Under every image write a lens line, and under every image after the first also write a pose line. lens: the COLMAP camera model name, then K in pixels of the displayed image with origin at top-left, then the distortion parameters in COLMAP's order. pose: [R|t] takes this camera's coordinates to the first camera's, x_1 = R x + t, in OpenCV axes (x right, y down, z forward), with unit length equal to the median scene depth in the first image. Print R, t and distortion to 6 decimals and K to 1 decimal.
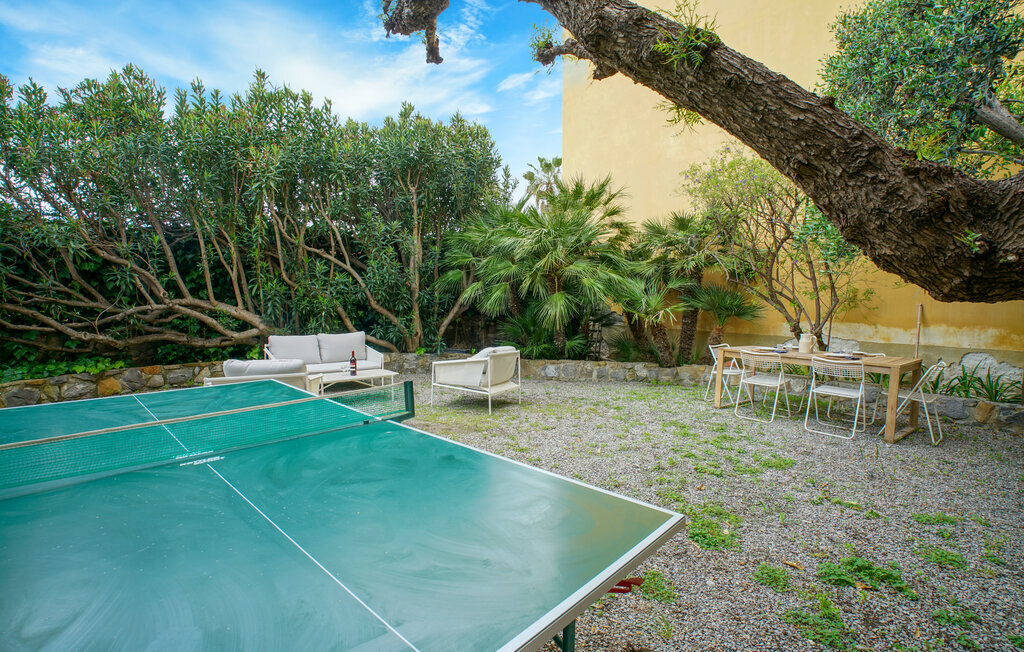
lens RADIAL K [[469.3, 0, 507.9], [0, 469.3, 317.4], [0, 0, 1]] dist [-0.026908, 0.001366]
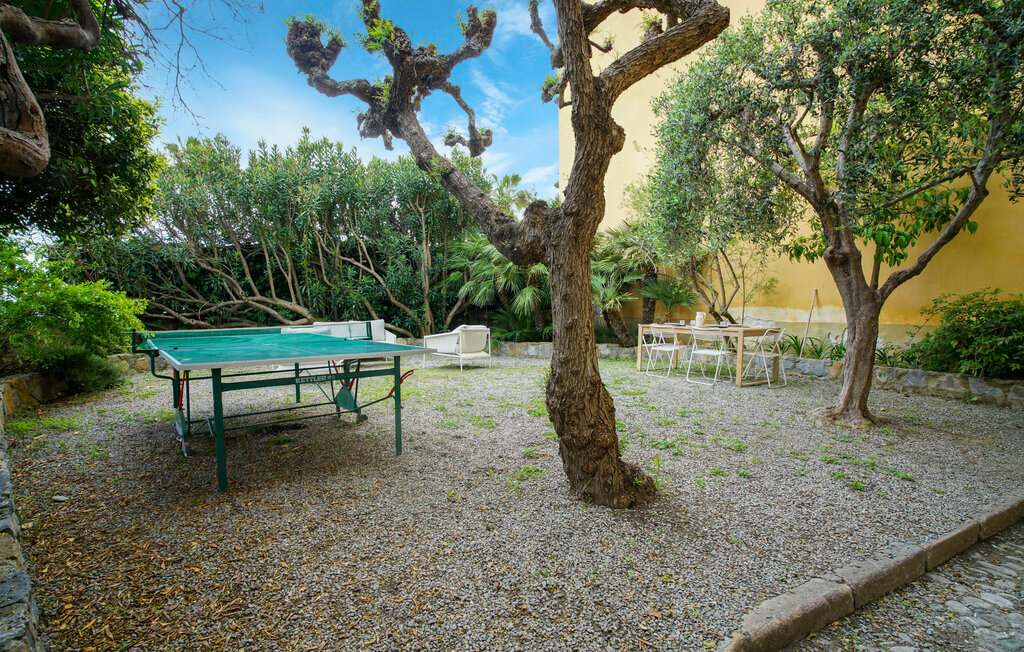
lens RADIAL K [[468.1, 0, 512.0], [0, 468.1, 326.0], [0, 0, 1]] dist [-0.041728, -0.000273]
pose [[0.995555, -0.013470, -0.093217, 0.181828], [0.013932, 0.999894, 0.004305, 0.049106], [0.093150, -0.005584, 0.995636, -0.286534]]
